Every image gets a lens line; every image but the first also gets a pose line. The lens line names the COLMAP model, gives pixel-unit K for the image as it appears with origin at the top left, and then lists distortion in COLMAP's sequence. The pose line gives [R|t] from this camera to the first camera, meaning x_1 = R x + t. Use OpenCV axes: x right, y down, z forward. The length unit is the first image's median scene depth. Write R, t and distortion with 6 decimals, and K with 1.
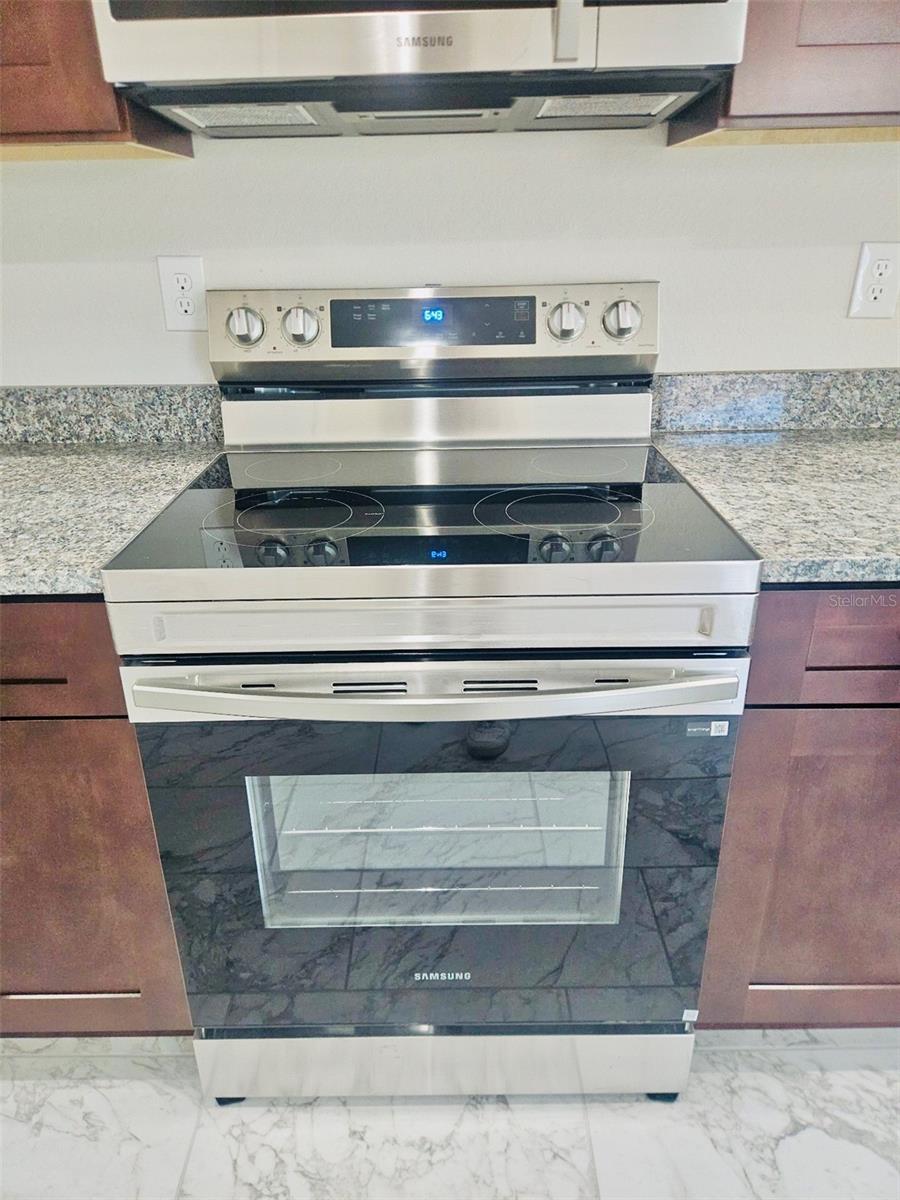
lens RADIAL K [[804.0, 0, 449.1], [0, 804.0, 588.8], [0, 0, 1]] dist [0.078950, -0.073549]
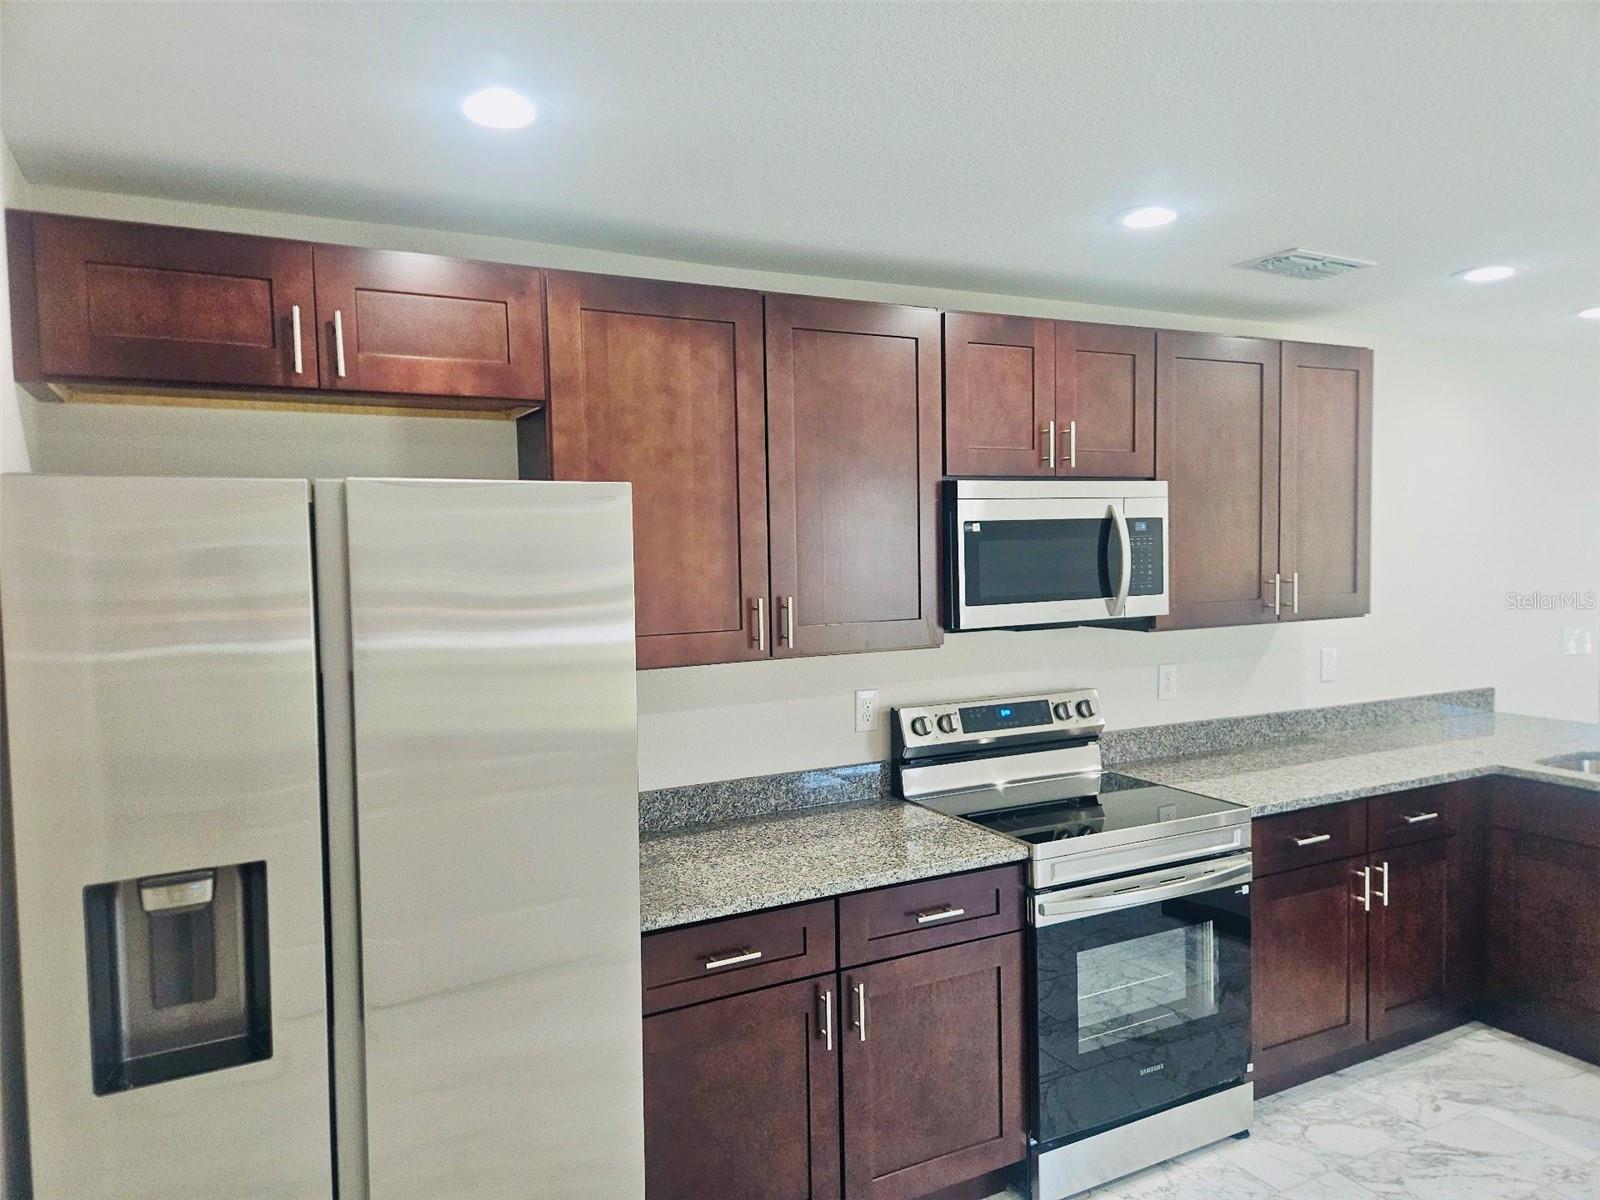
lens RADIAL K [[1072.0, 0, 785.7], [0, 1072.0, 596.5], [0, 0, 1]] dist [0.078950, -0.073549]
pose [[0.888912, -0.021634, 0.457566, -1.570724], [0.188694, 0.927494, -0.322723, 0.112190], [-0.417408, 0.373213, 0.828543, -0.912853]]
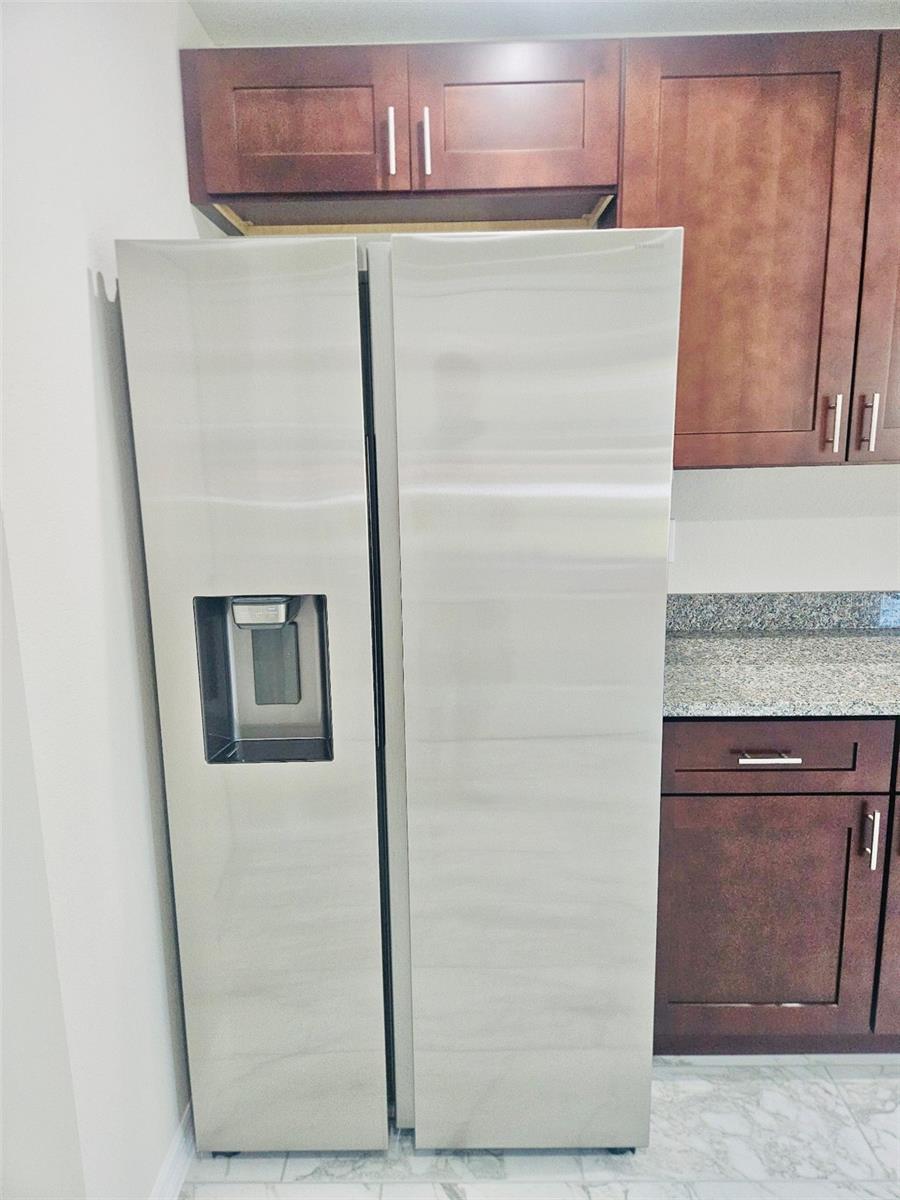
lens RADIAL K [[804.0, 0, 450.1], [0, 804.0, 589.9], [0, 0, 1]] dist [0.078950, -0.073549]
pose [[0.999963, 0.003889, -0.007634, -1.360056], [-0.005522, 0.973797, -0.227351, 0.110290], [0.006549, 0.227384, 0.973783, -0.539642]]
